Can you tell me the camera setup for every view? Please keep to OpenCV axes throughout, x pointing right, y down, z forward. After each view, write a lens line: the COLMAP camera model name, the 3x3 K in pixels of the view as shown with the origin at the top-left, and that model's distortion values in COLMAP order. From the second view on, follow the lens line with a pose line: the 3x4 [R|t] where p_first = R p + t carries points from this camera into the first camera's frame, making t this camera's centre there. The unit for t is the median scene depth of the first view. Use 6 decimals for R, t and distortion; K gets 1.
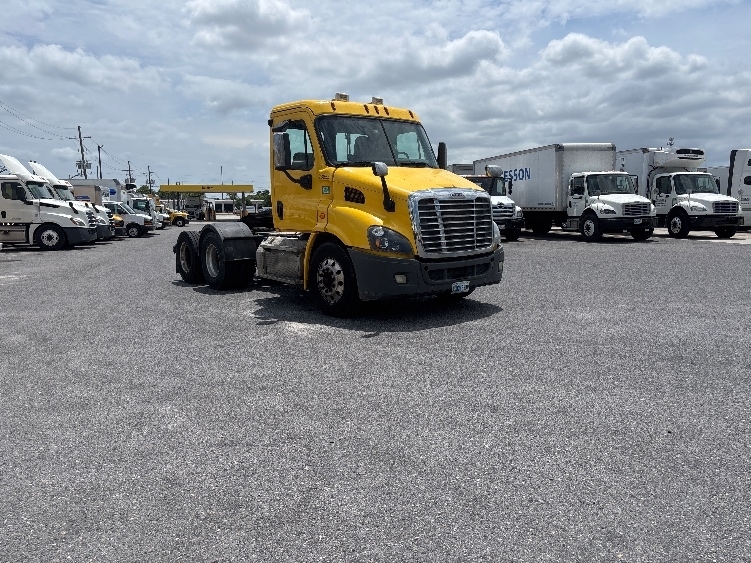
lens RADIAL K [[556.3, 0, 375.5], [0, 556.3, 281.5], [0, 0, 1]] dist [0.003730, -0.000035]
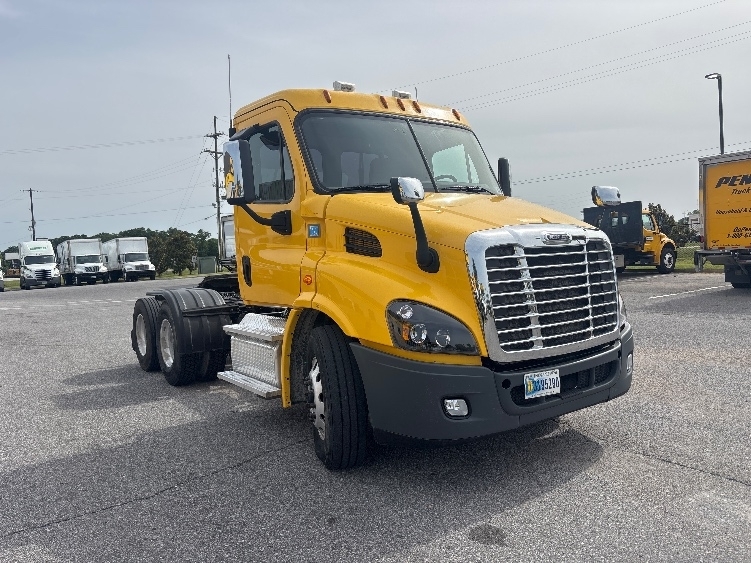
lens RADIAL K [[556.3, 0, 375.5], [0, 556.3, 281.5], [0, 0, 1]] dist [0.003730, -0.000035]
pose [[0.998657, -0.020459, -0.047602, 0.000399], [0.016009, 0.995624, -0.092065, -0.063720], [0.049278, 0.091179, 0.994615, 0.442776]]
